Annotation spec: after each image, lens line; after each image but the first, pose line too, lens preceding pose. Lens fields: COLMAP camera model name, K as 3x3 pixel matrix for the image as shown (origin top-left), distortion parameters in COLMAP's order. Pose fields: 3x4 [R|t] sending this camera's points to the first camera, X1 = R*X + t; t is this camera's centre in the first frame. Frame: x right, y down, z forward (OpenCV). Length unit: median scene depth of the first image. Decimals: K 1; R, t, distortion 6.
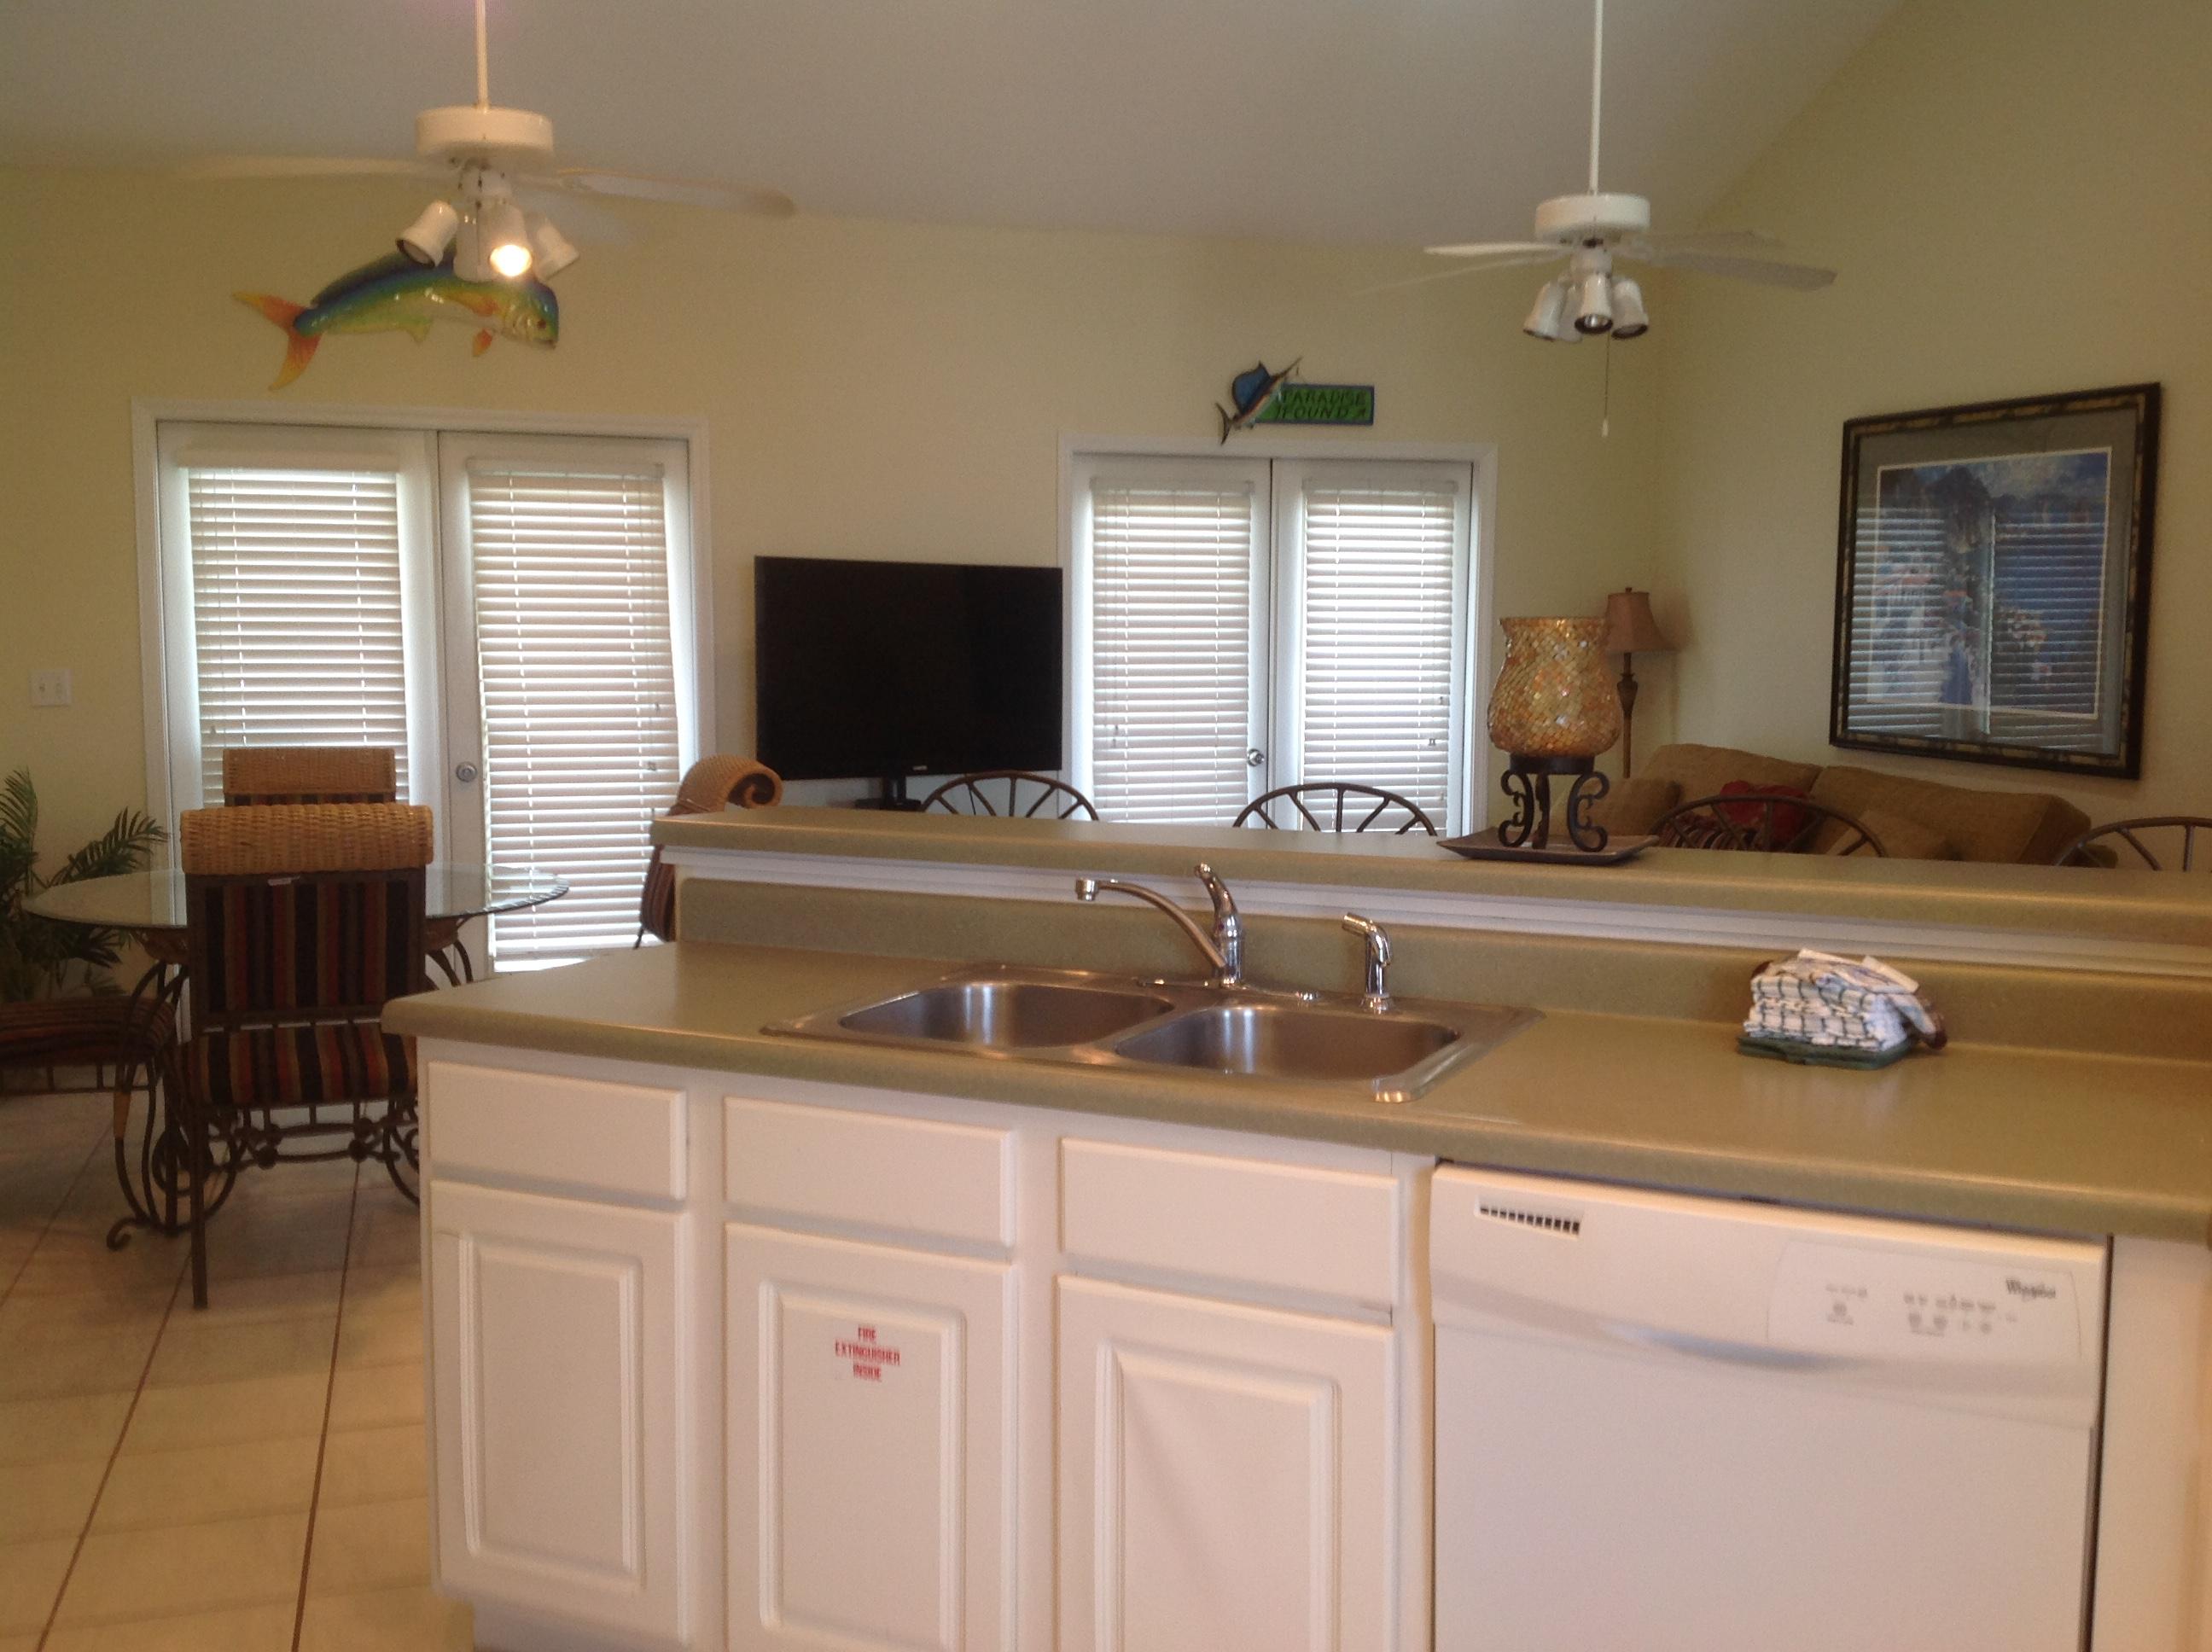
lens RADIAL K [[2081.8, 0, 1103.4], [0, 2081.8, 819.3], [0, 0, 1]] dist [0.045422, 0.000000]
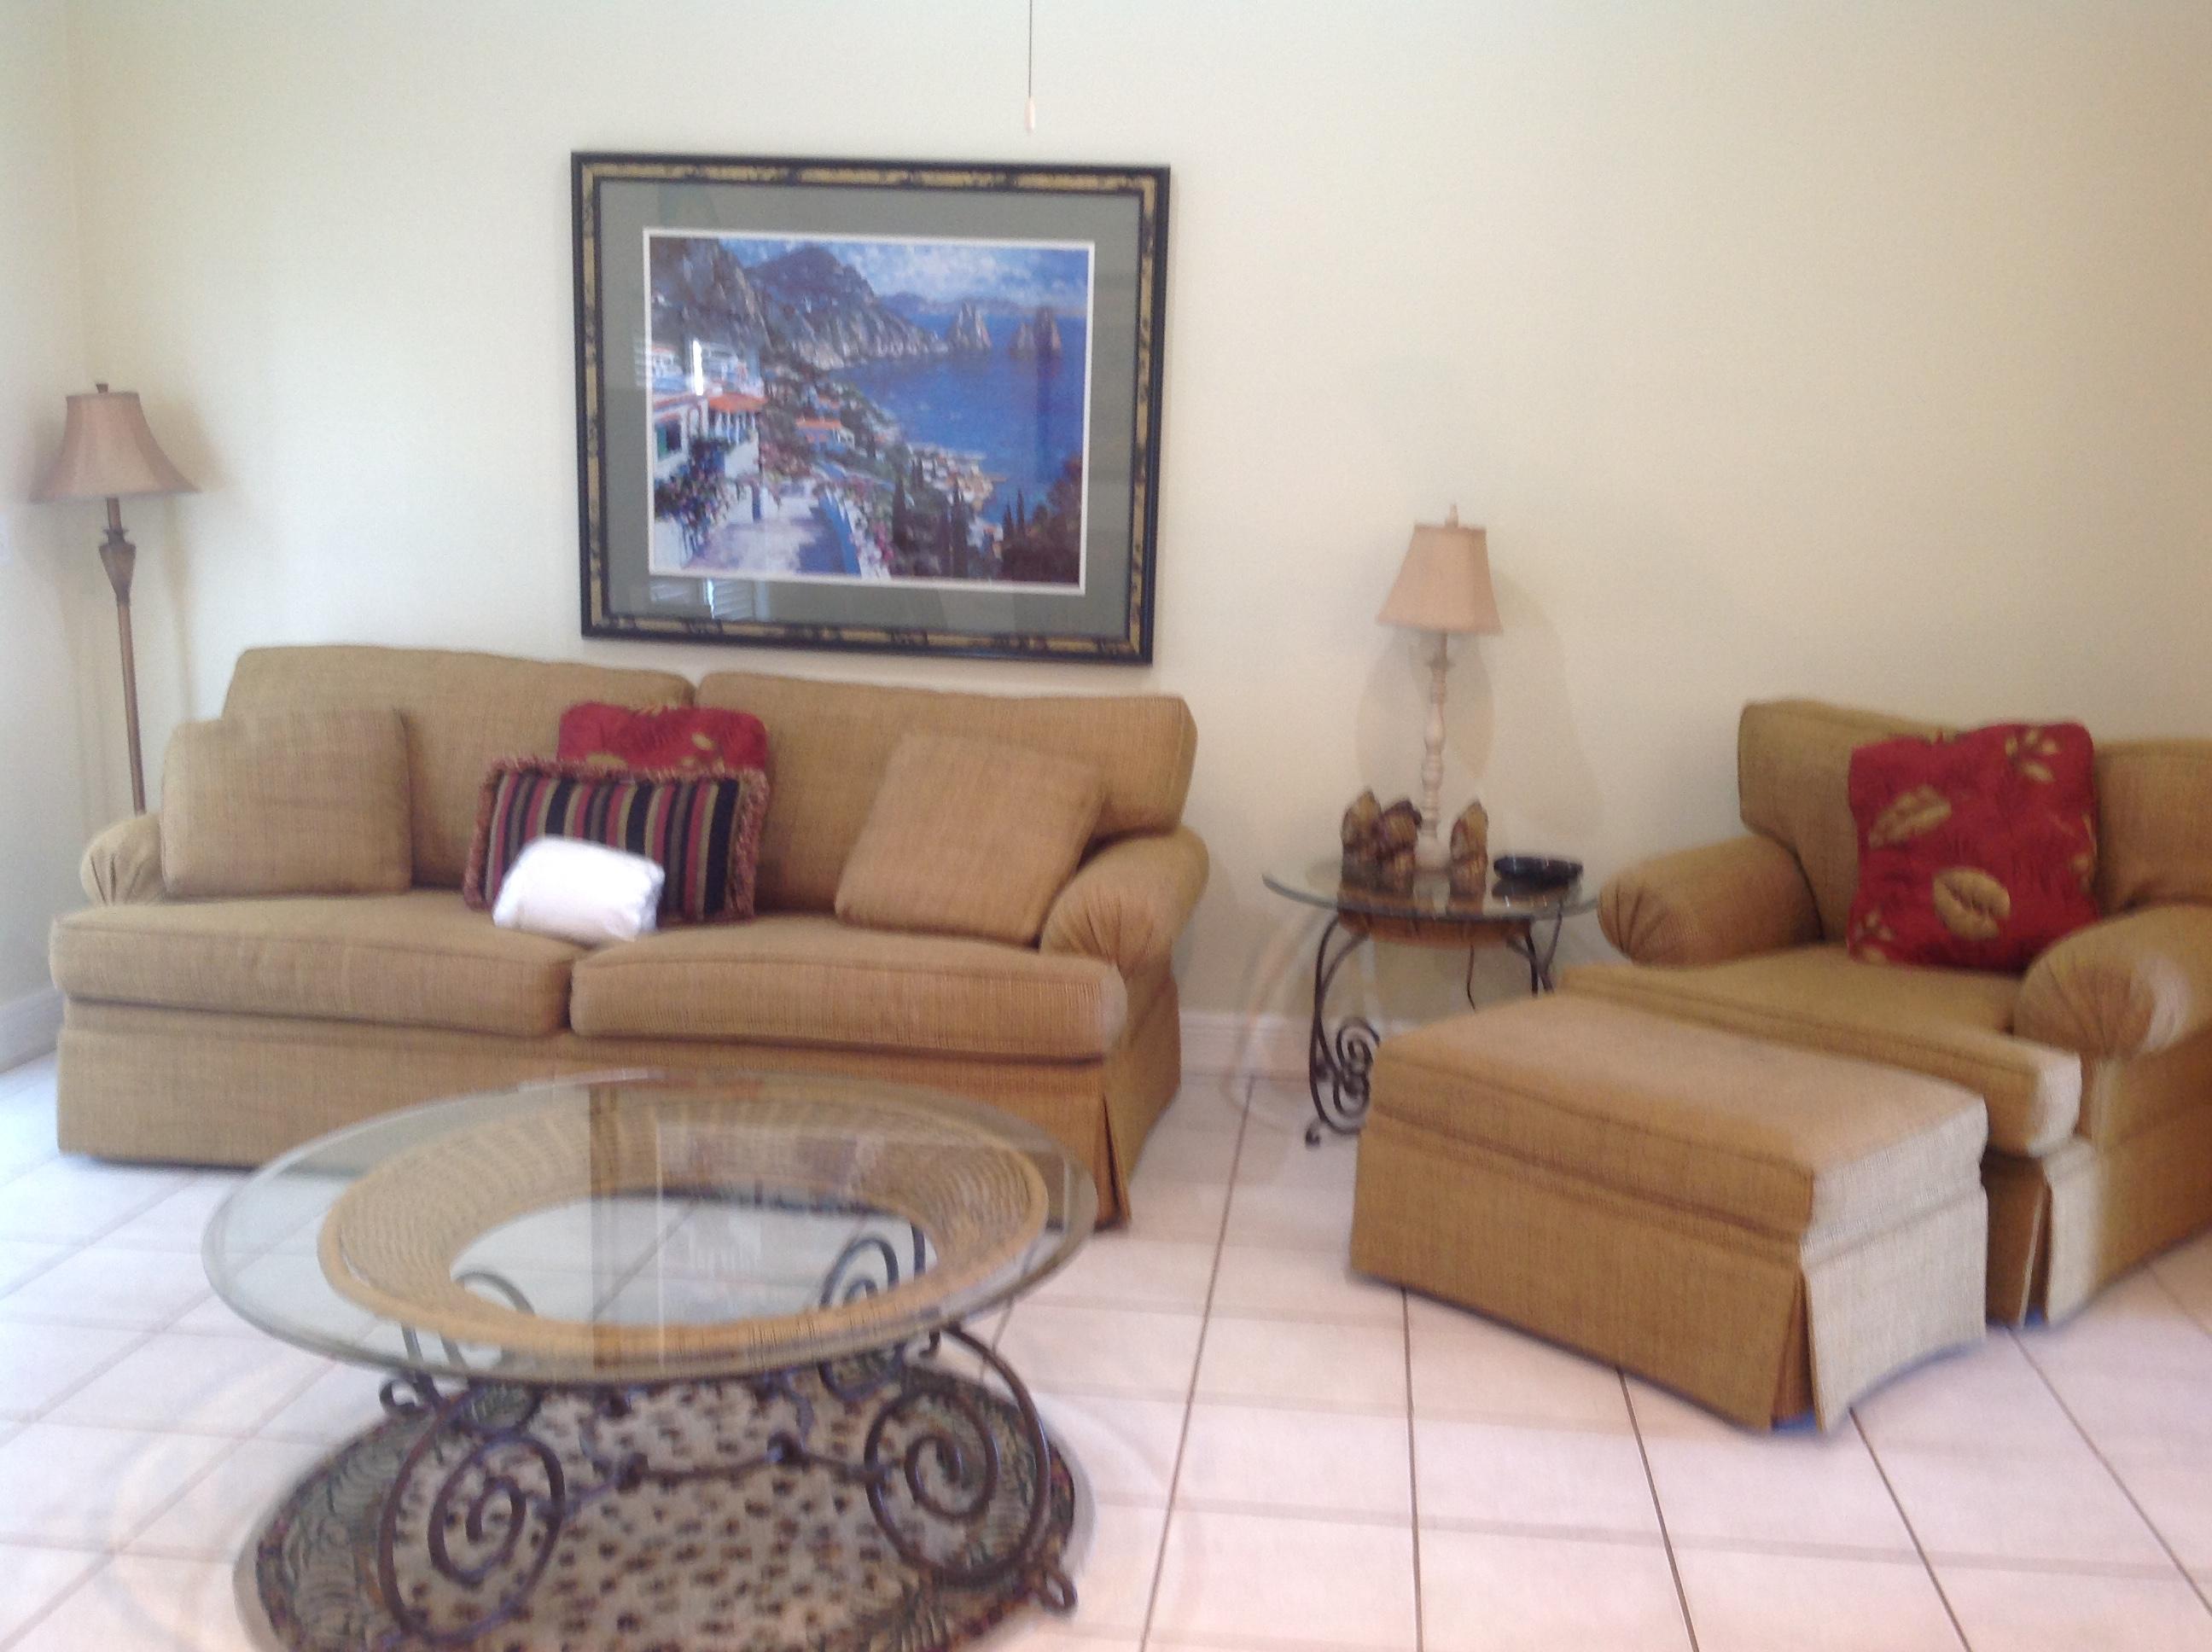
lens RADIAL K [[2081.8, 0, 1105.4], [0, 2081.8, 839.9], [0, 0, 1]] dist [0.045422, 0.000000]
pose [[0.439462, -0.164557, 0.883059, -0.217615], [0.063848, 0.986312, 0.152024, -0.068852], [-0.895989, -0.010428, 0.443954, 0.587333]]
